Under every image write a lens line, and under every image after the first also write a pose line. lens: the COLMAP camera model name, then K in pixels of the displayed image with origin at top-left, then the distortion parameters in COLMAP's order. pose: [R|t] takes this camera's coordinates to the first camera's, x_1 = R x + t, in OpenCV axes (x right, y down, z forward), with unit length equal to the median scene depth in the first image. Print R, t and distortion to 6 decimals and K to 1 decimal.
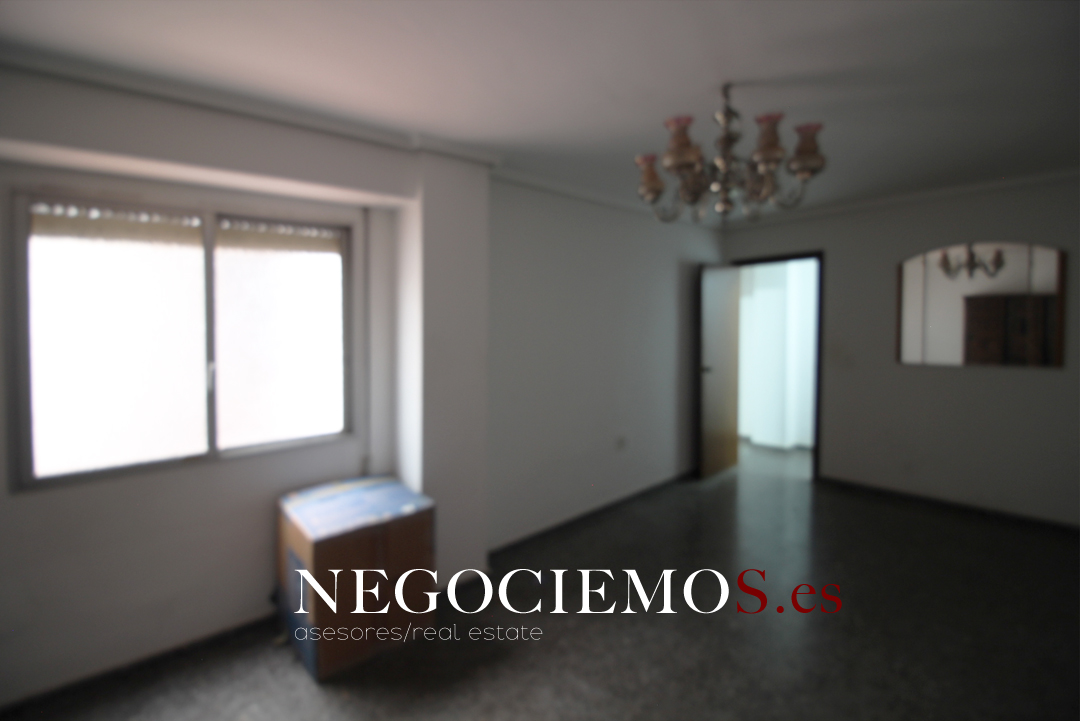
lens RADIAL K [[495.2, 0, 541.6], [0, 495.2, 347.6], [0, 0, 1]] dist [-0.002983, -0.011332]
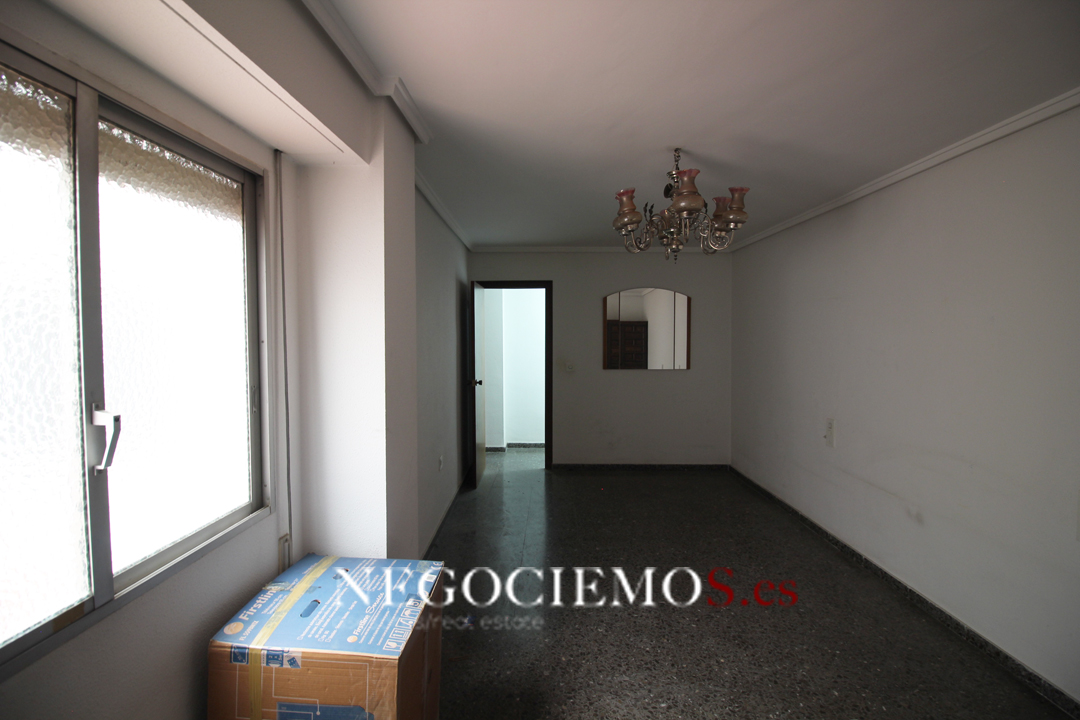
lens RADIAL K [[503.7, 0, 537.8], [0, 503.7, 369.0], [0, 0, 1]] dist [-0.001576, -0.012678]
pose [[0.671933, -0.027855, 0.740088, -0.653539], [0.018496, 0.999612, 0.020830, -0.007016], [-0.740381, -0.000308, 0.672187, 0.322329]]
